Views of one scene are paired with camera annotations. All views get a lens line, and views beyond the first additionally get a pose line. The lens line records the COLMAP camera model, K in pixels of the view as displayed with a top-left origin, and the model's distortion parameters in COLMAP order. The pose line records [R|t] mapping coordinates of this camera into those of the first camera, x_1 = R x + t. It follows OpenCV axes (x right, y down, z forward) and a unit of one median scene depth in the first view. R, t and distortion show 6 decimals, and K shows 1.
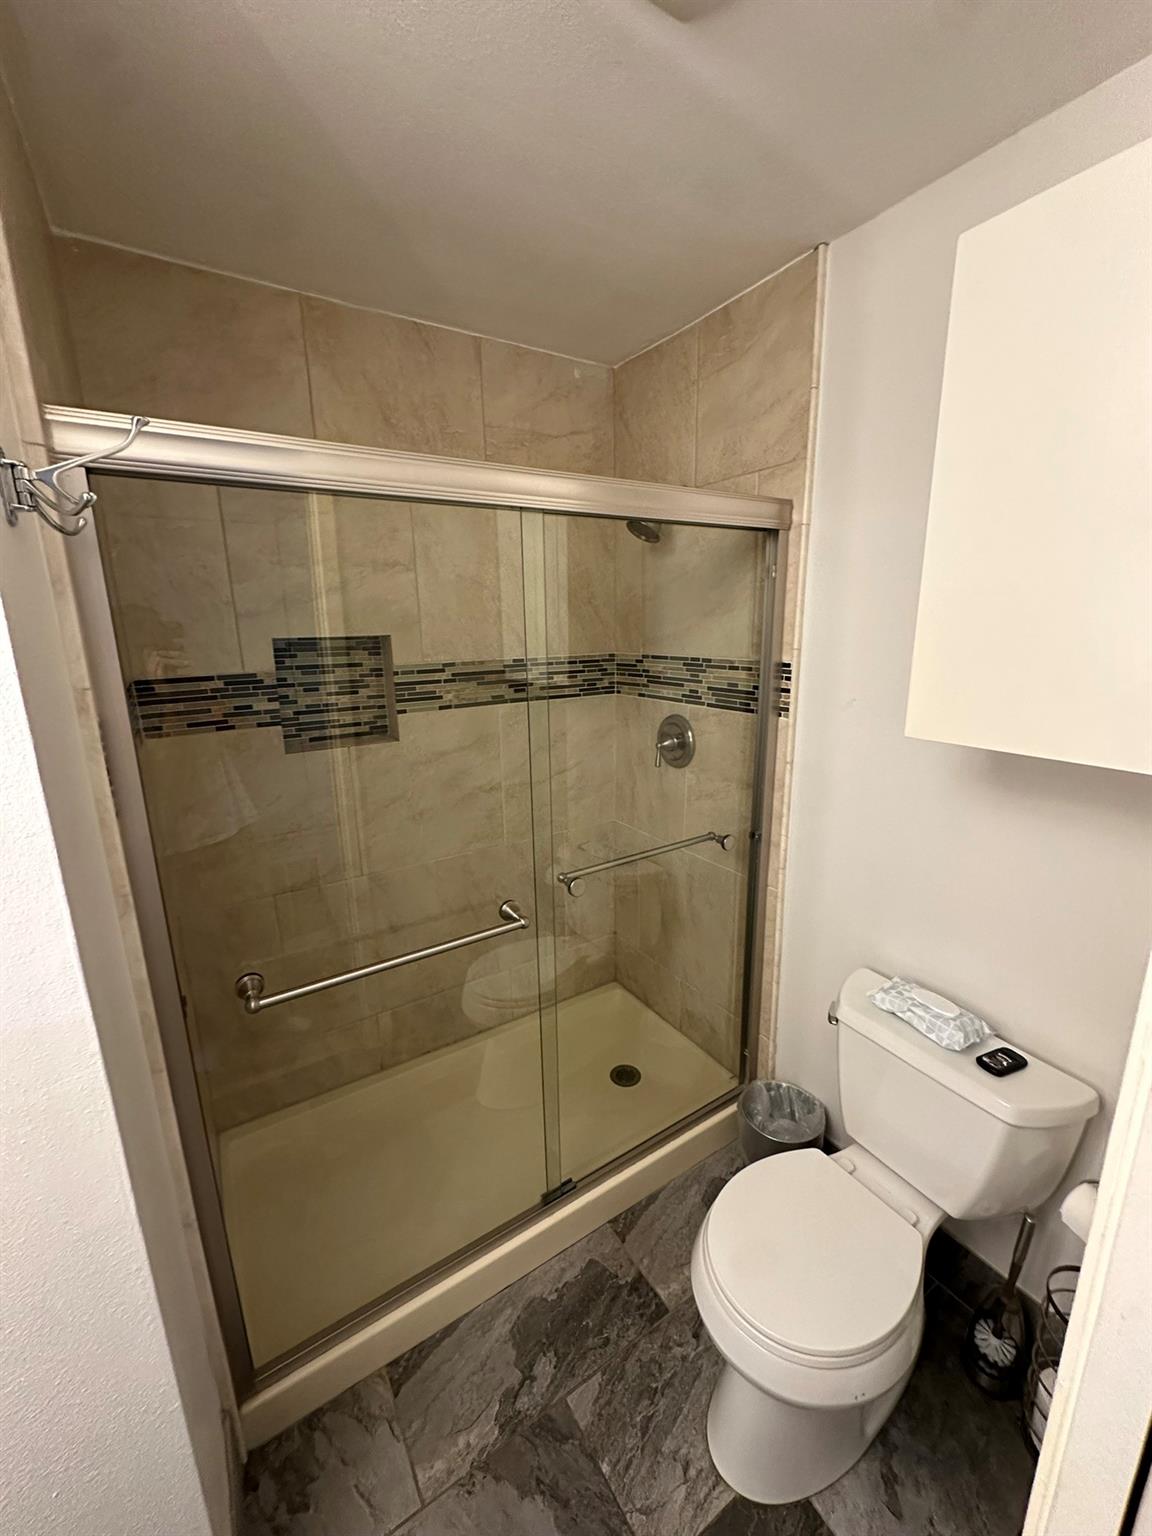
lens RADIAL K [[611.1, 0, 579.6], [0, 611.1, 765.6], [0, 0, 1]] dist [-0.003750, 0.000700]
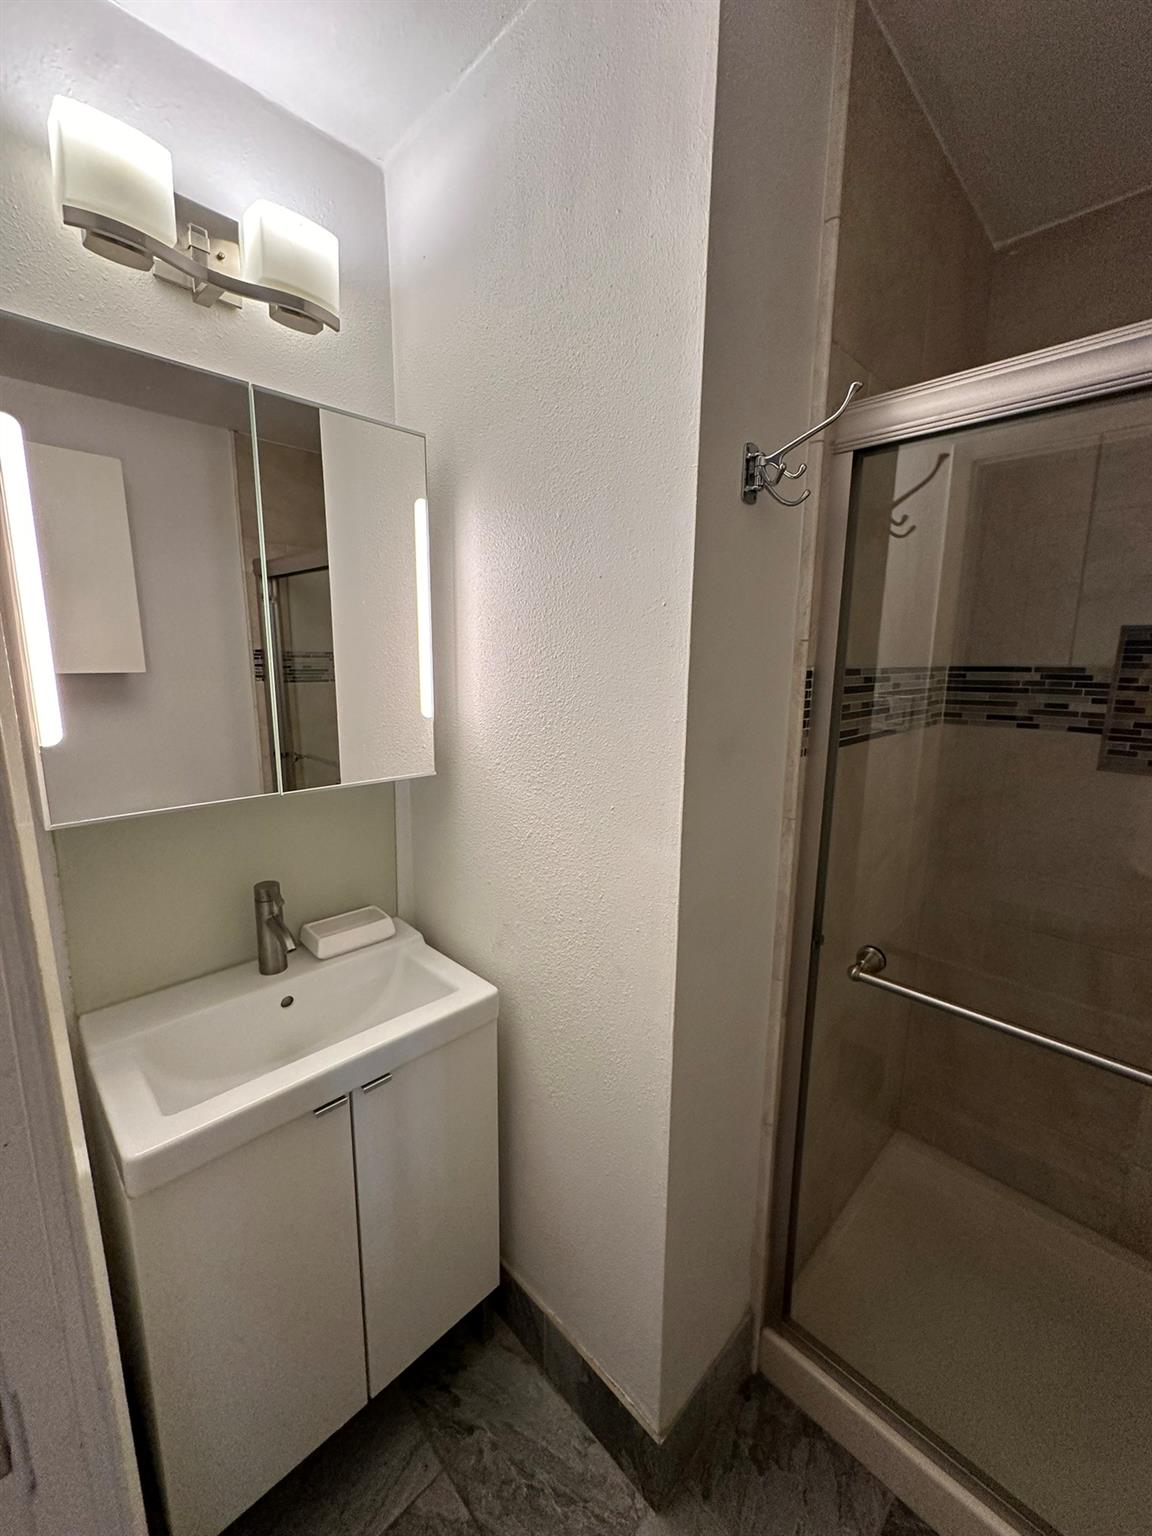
lens RADIAL K [[611.1, 0, 576.1], [0, 611.1, 764.5], [0, 0, 1]] dist [-0.003750, 0.000700]
pose [[0.202144, 0.189246, -0.960897, 0.157057], [-0.236168, 0.961617, 0.139706, 0.024746], [0.950454, 0.198693, 0.239079, 0.166842]]
